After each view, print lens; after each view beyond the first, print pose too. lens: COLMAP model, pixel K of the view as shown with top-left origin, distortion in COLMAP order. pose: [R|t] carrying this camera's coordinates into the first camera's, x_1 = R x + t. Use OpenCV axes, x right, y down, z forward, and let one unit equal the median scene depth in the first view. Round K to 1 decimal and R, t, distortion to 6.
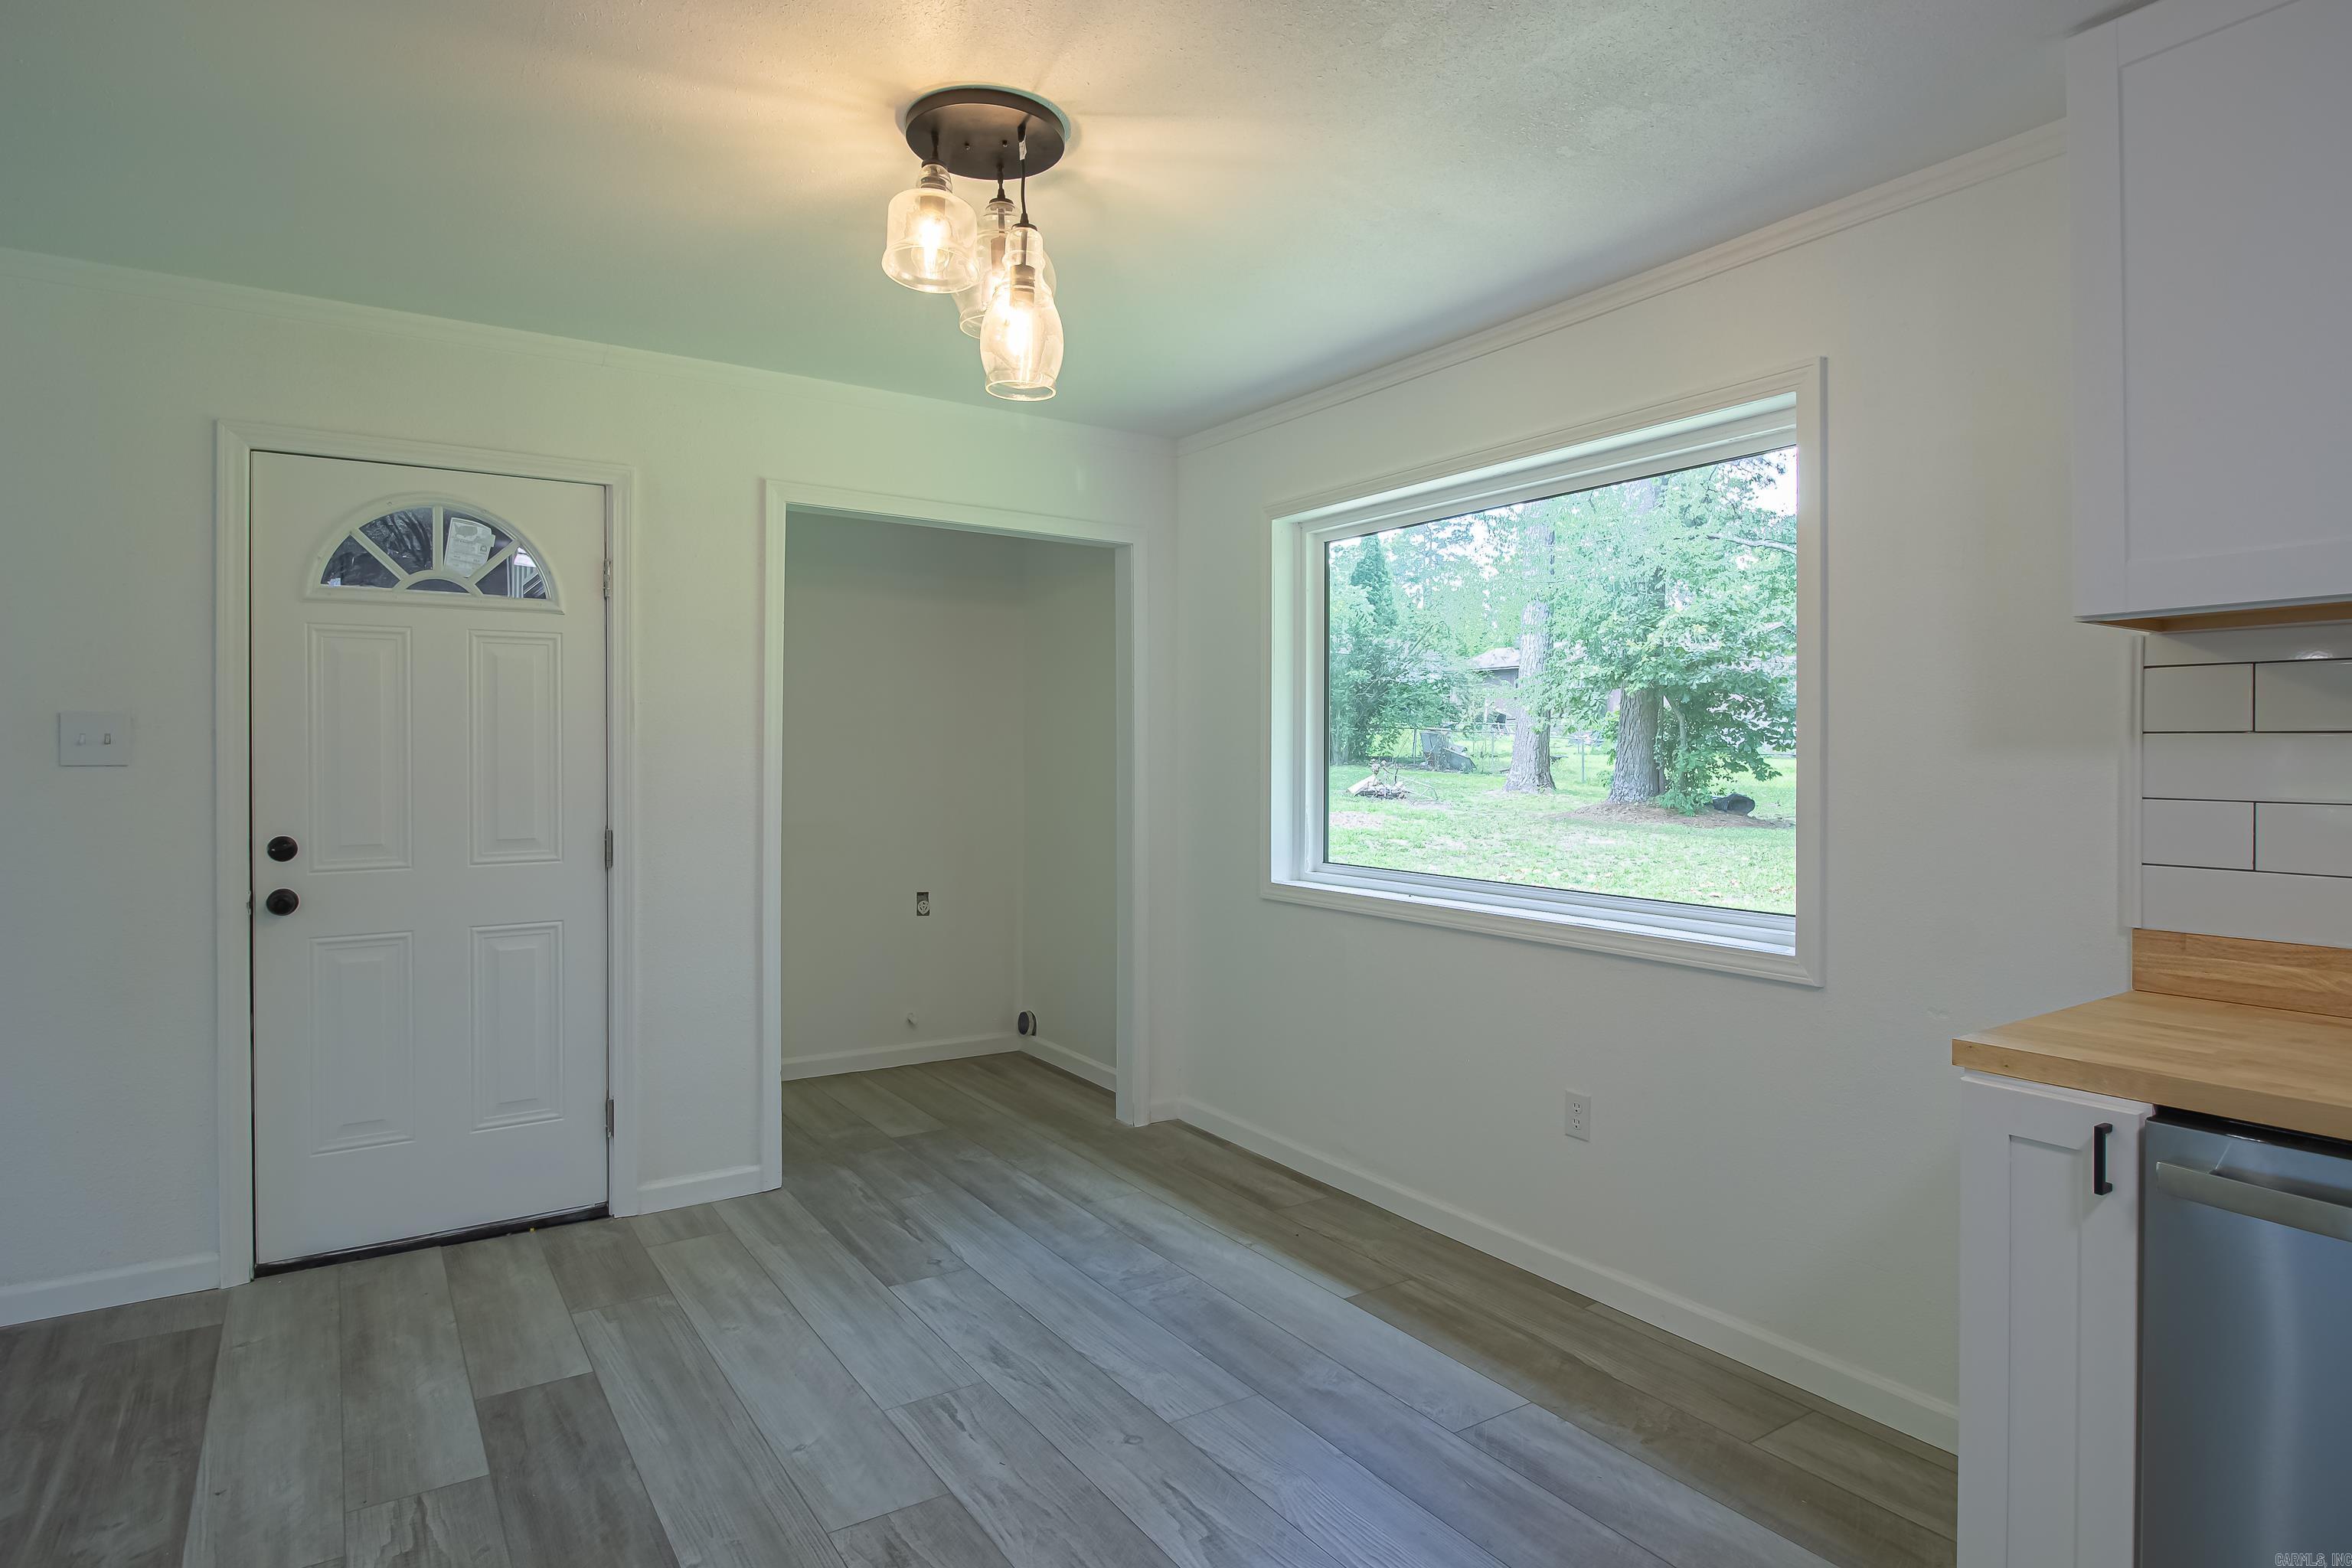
lens RADIAL K [[1288.7, 0, 1173.4], [0, 1288.7, 763.2], [0, 0, 1]] dist [0.005928, -0.009233]
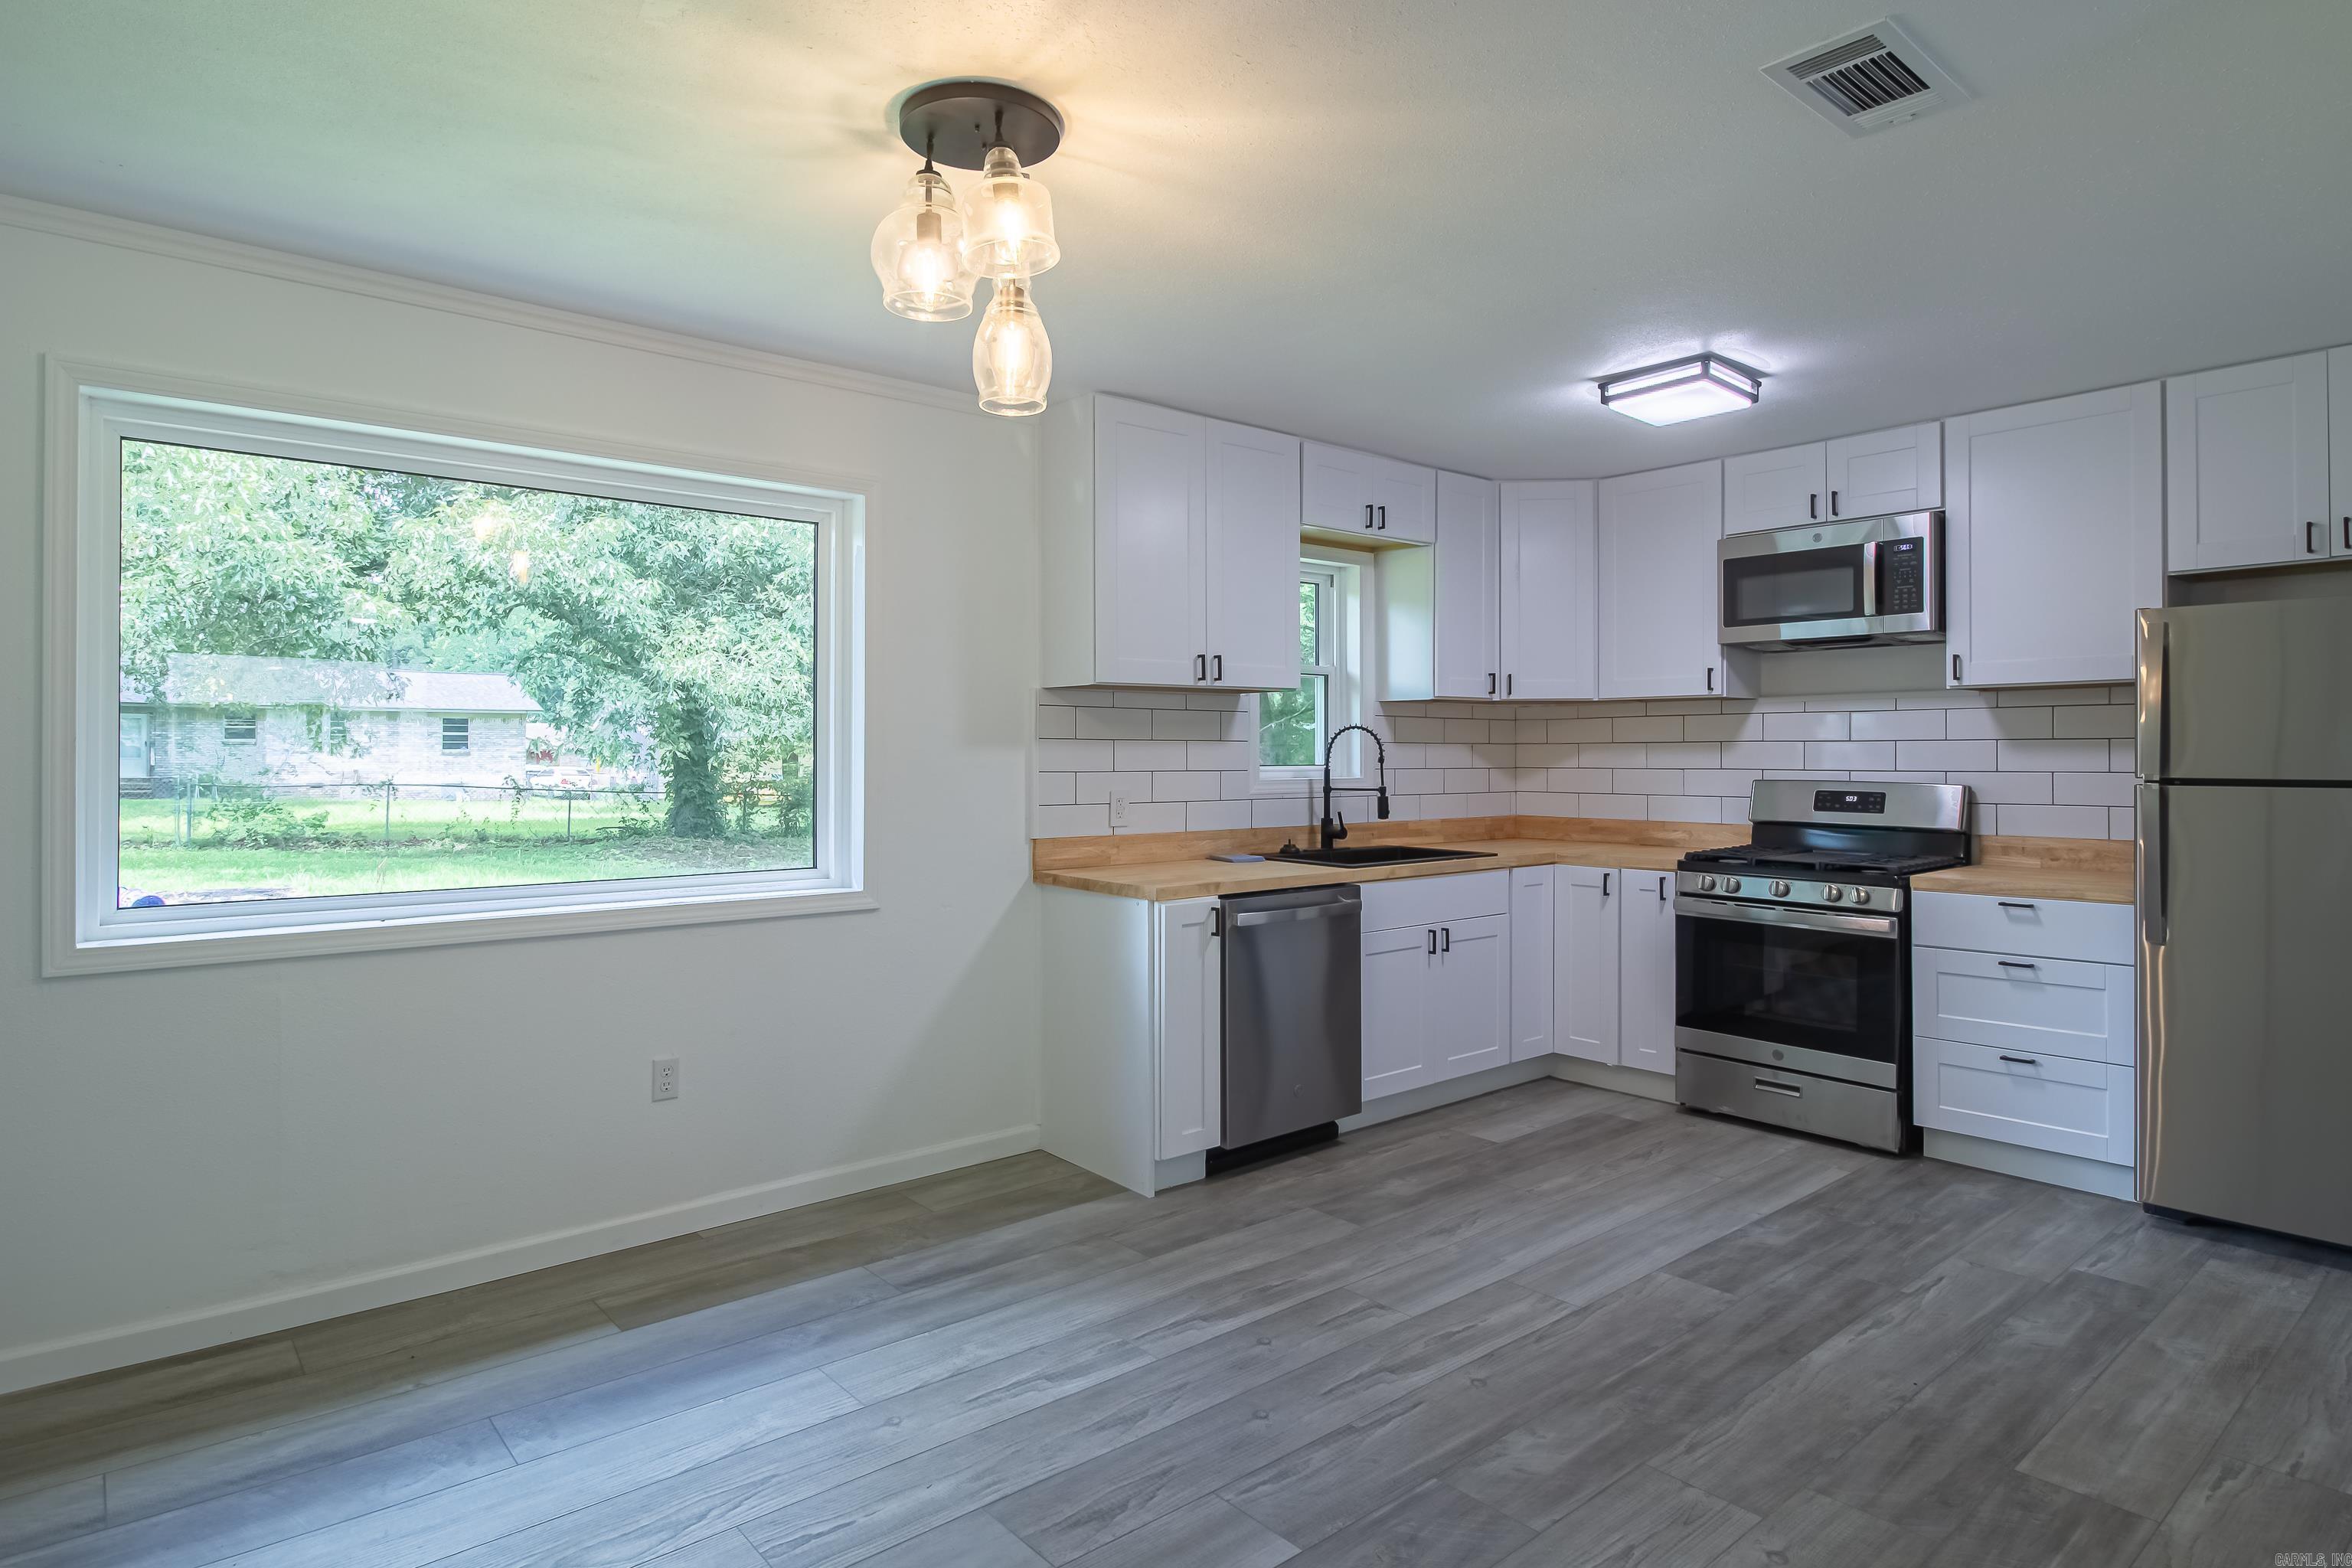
lens RADIAL K [[1288.7, 0, 1191.4], [0, 1288.7, 748.6], [0, 0, 1]] dist [0.005928, -0.009233]
pose [[-0.121905, -0.000378, 0.992542, -0.930482], [0.008689, 0.999961, 0.001448, -0.006412], [-0.992504, 0.008801, -0.121897, 0.767688]]
